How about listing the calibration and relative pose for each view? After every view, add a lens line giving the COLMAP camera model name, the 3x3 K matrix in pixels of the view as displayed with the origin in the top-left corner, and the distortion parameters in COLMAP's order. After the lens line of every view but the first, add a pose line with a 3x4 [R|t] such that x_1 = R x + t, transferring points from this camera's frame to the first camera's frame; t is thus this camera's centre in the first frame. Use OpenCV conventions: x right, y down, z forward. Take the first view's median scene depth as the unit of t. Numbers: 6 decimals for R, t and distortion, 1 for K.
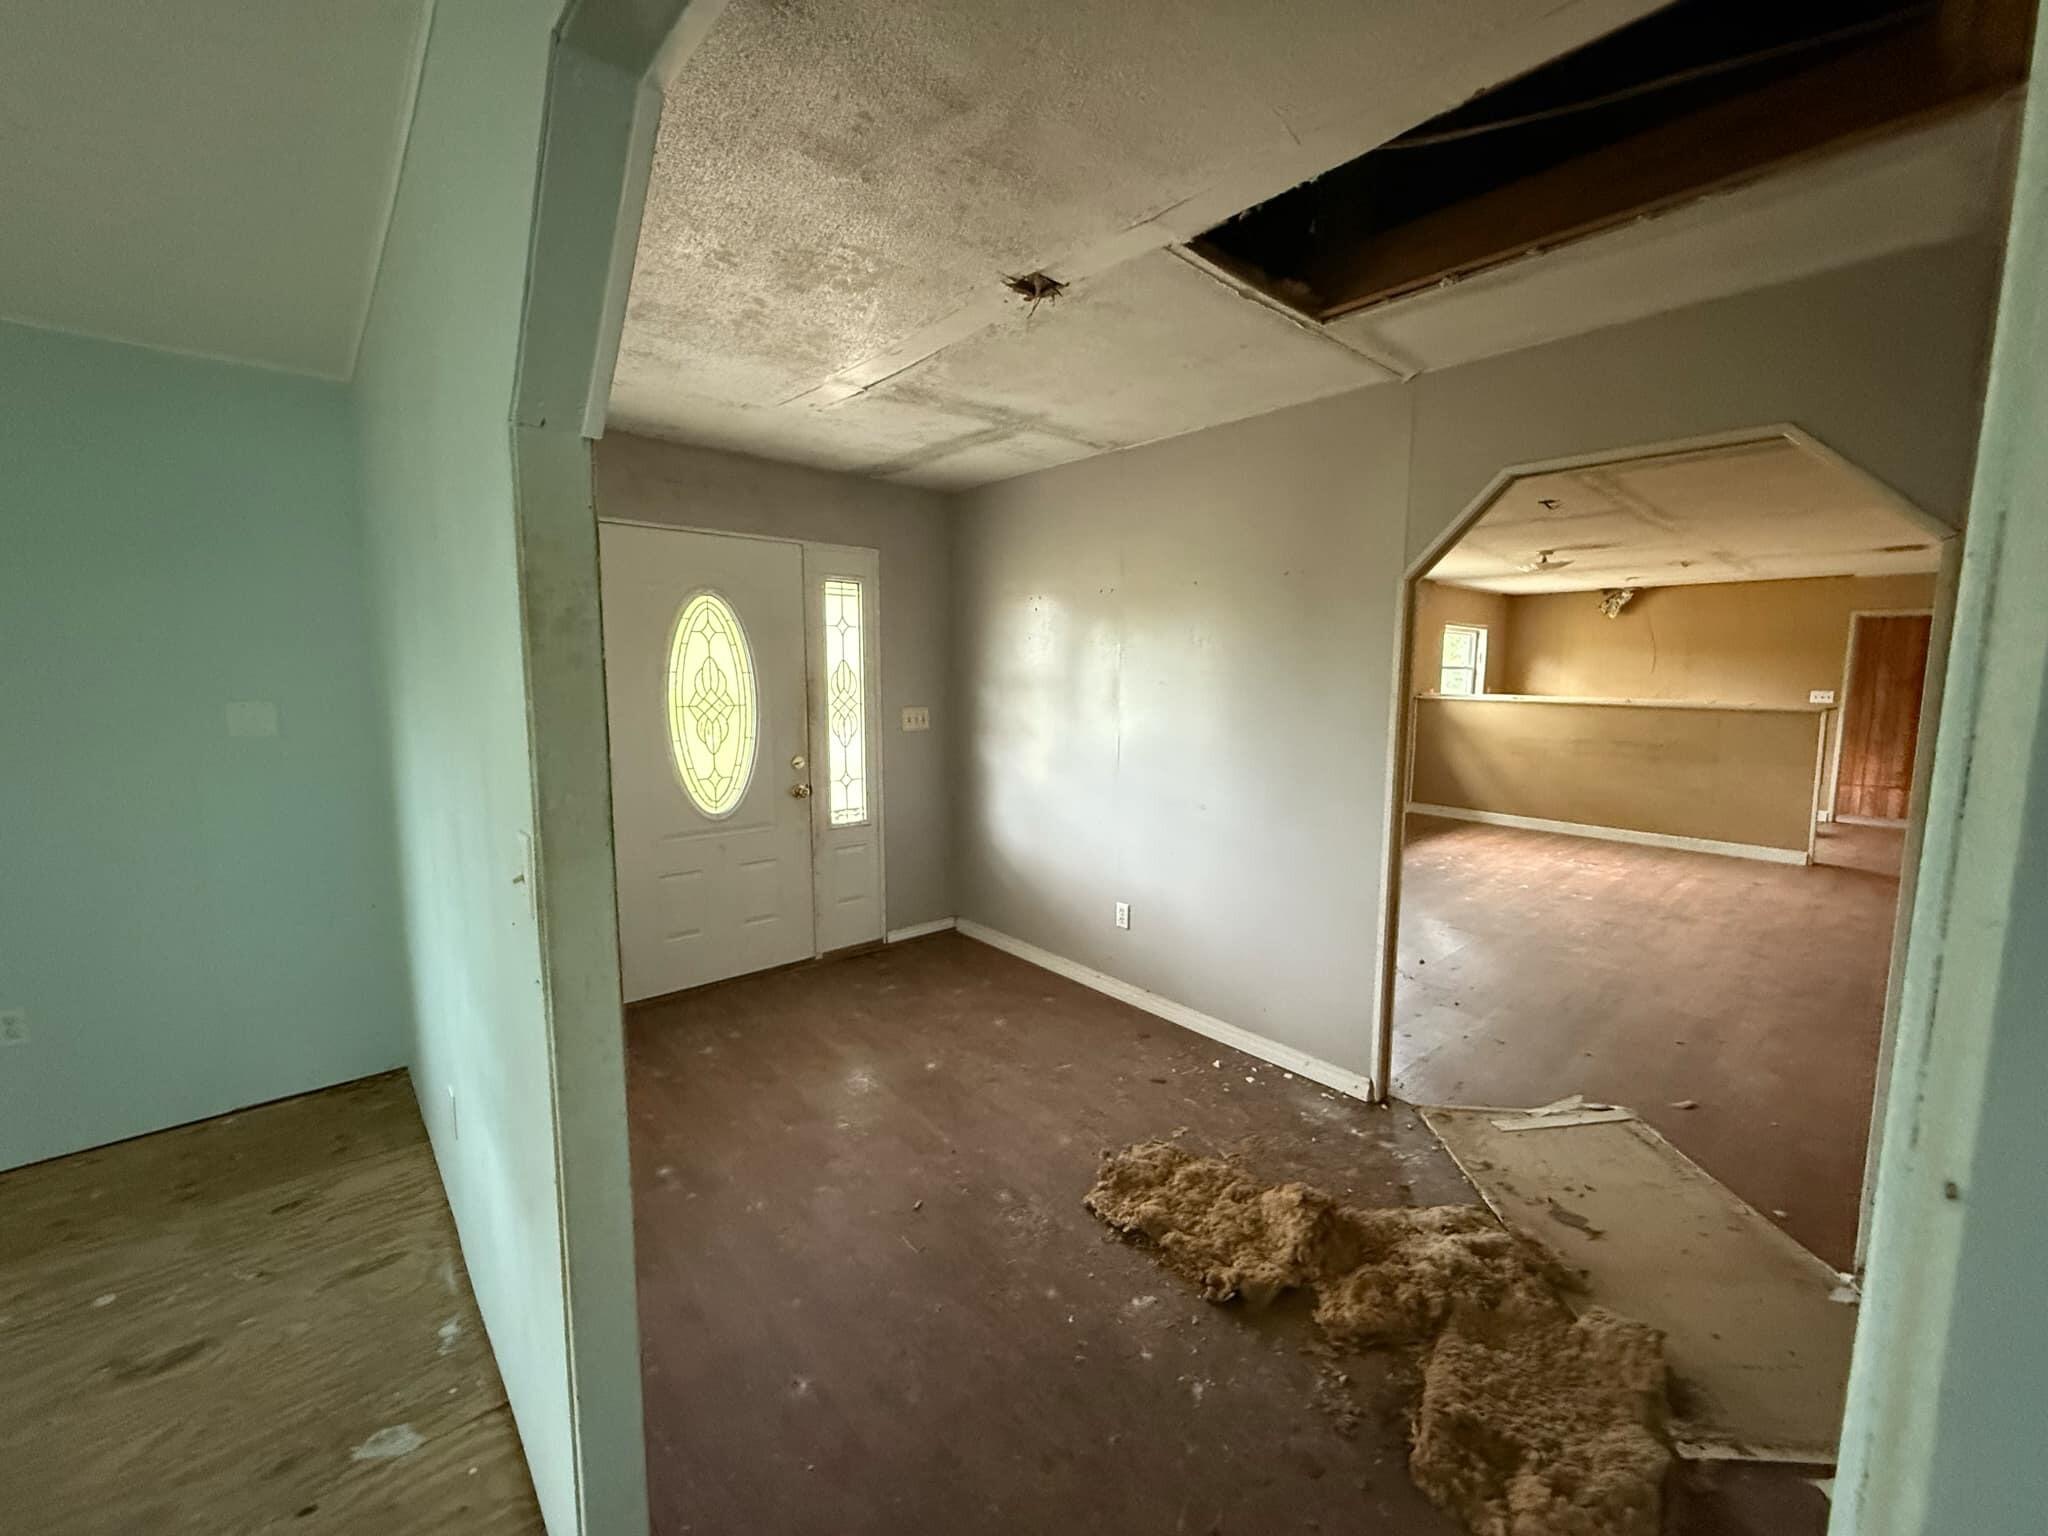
lens RADIAL K [[812.8, 0, 1021.7], [0, 812.8, 769.7], [0, 0, 1]] dist [0.000270, -0.000750]
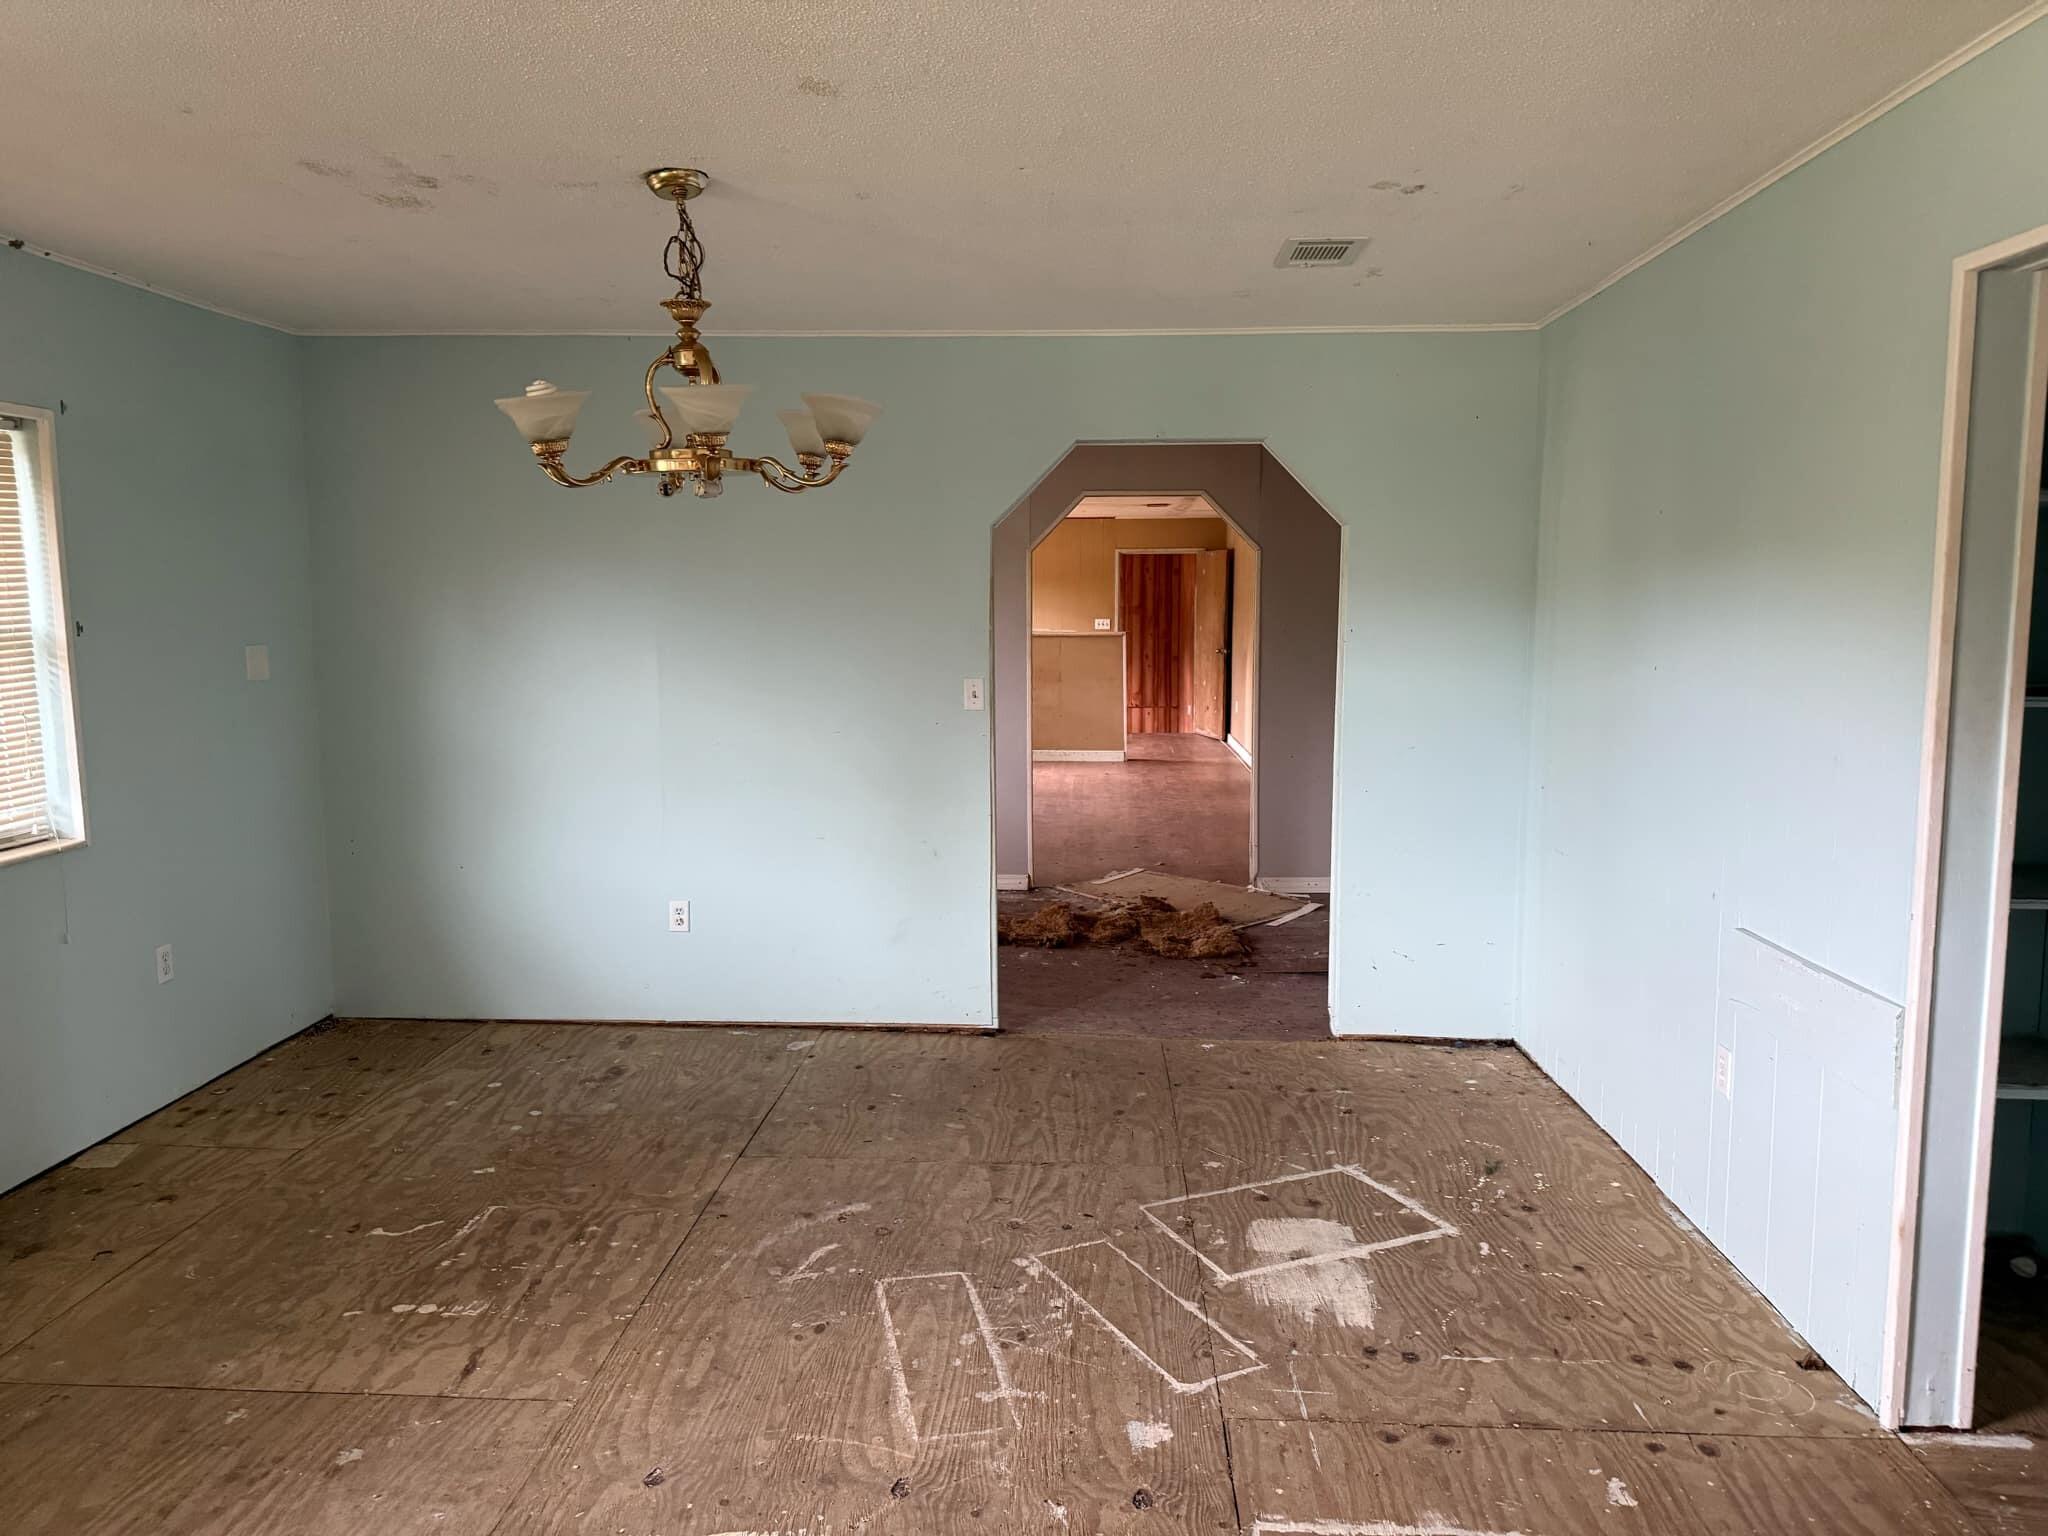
lens RADIAL K [[1466.6, 0, 1024.1], [0, 1466.6, 770.2], [0, 0, 1]] dist [0.006954, 0.000350]
pose [[0.698373, -0.085992, 0.710550, -0.558231], [0.083935, 0.995746, 0.038010, 0.027156], [-0.710796, 0.033095, 0.702619, -0.348554]]
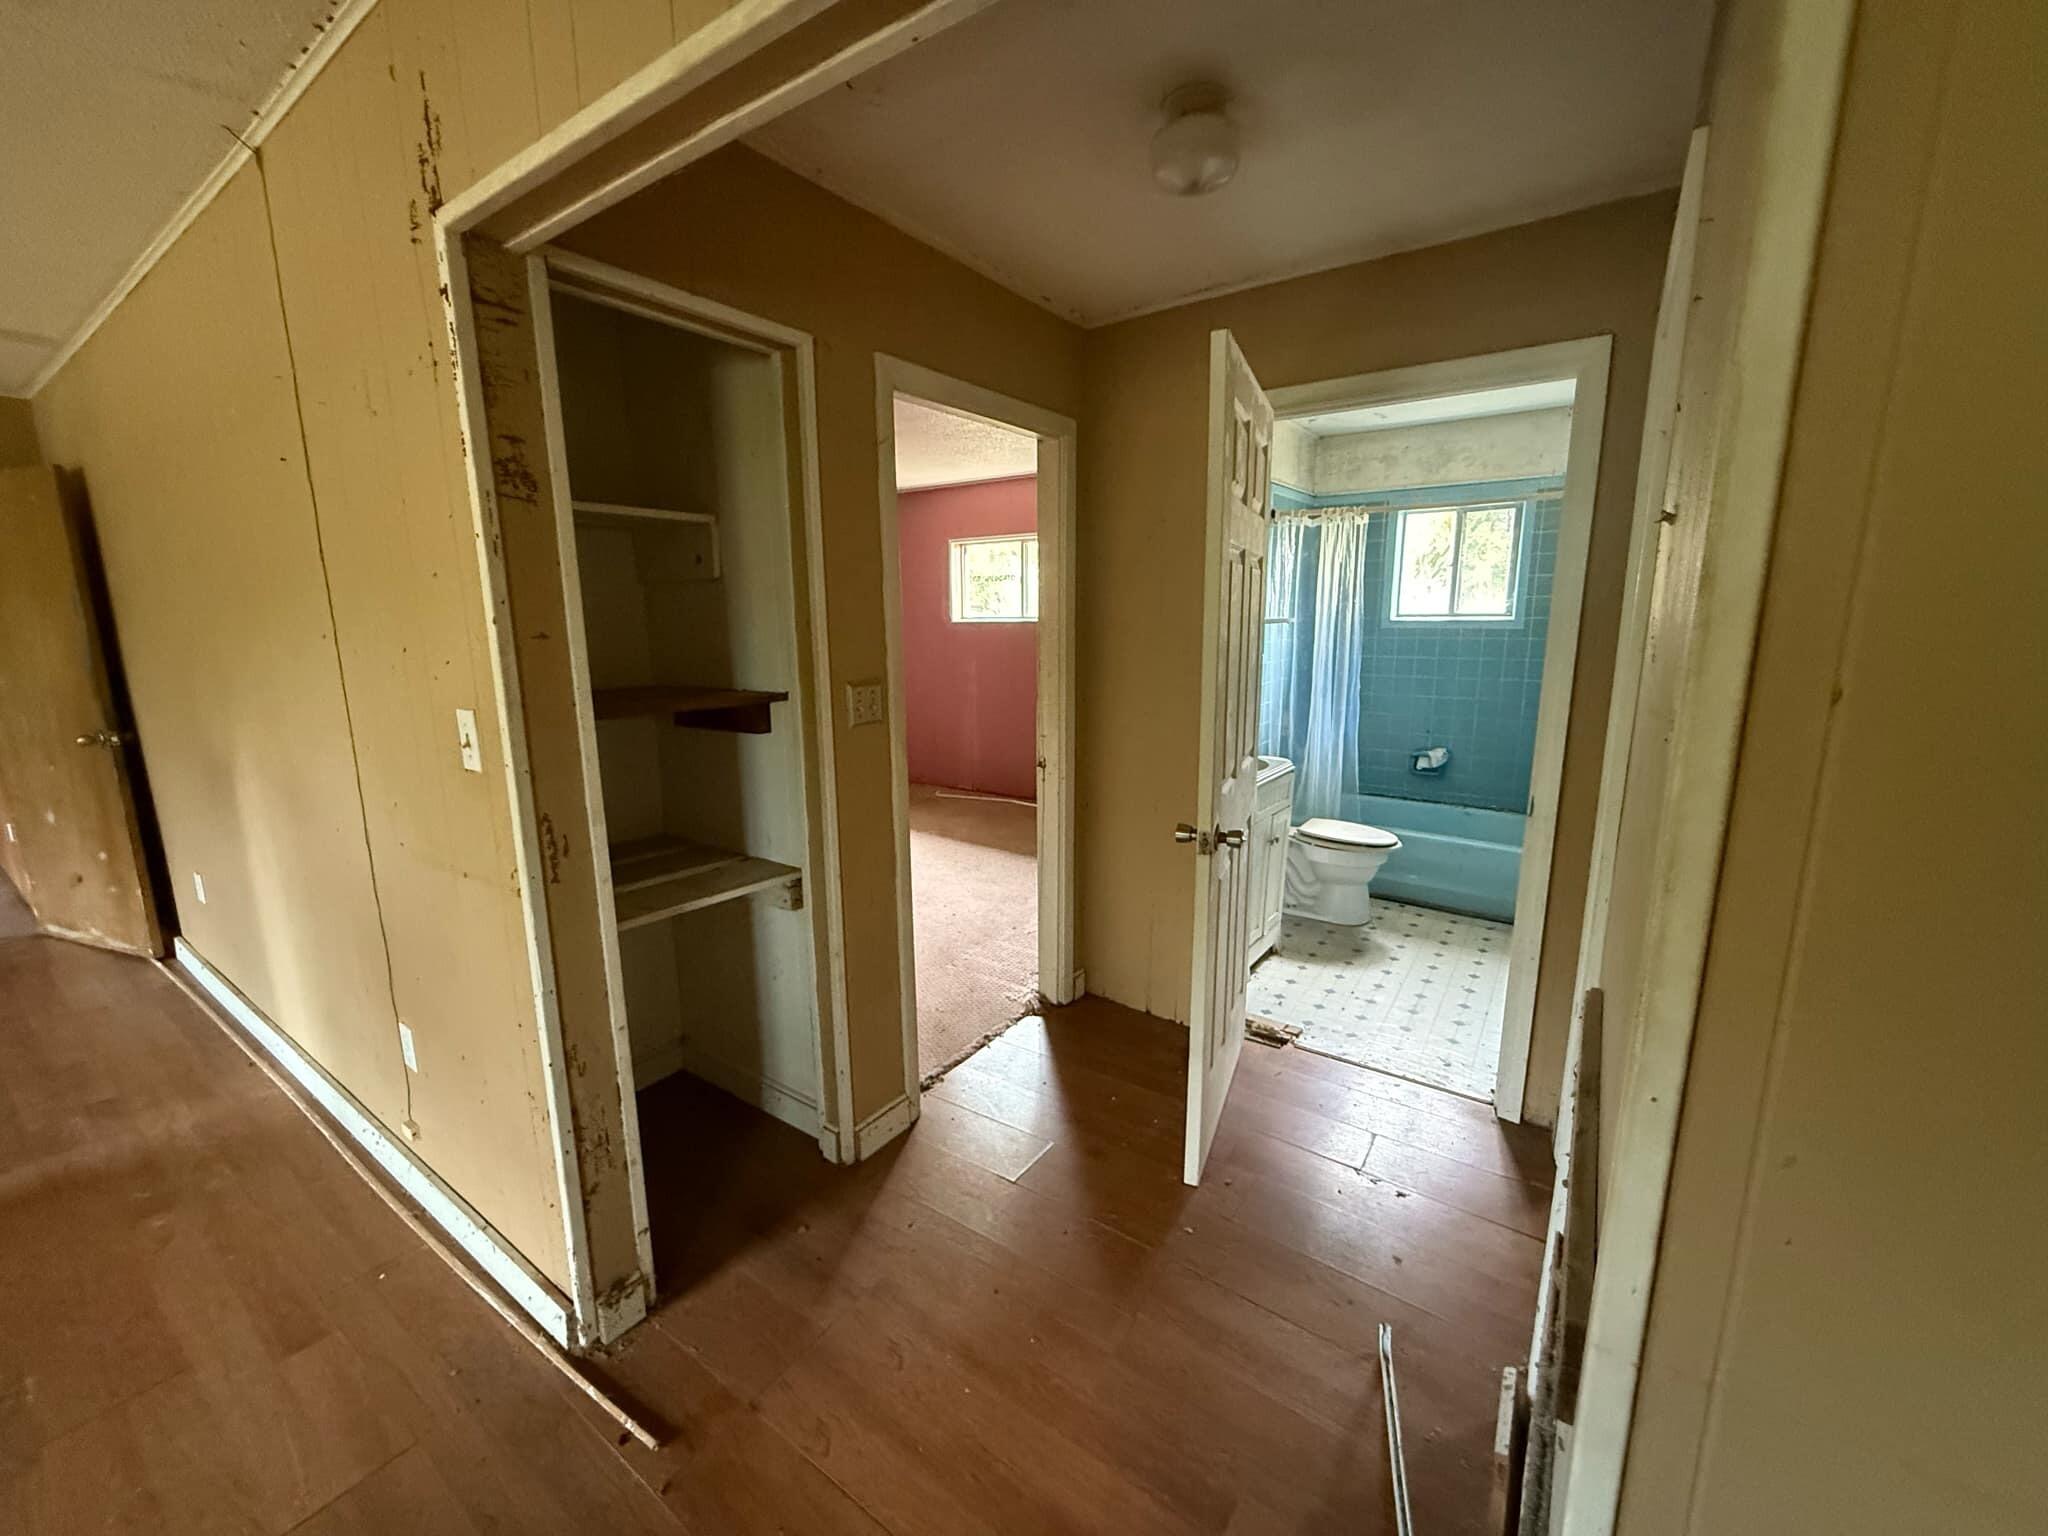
lens RADIAL K [[812.8, 0, 1022.6], [0, 812.8, 768.7], [0, 0, 1]] dist [0.000270, -0.000750]
pose [[-0.226597, -0.183968, 0.956457, 0.504069], [0.119202, 0.969380, 0.214694, -0.049612], [-0.966667, 0.162661, -0.197729, 0.448313]]
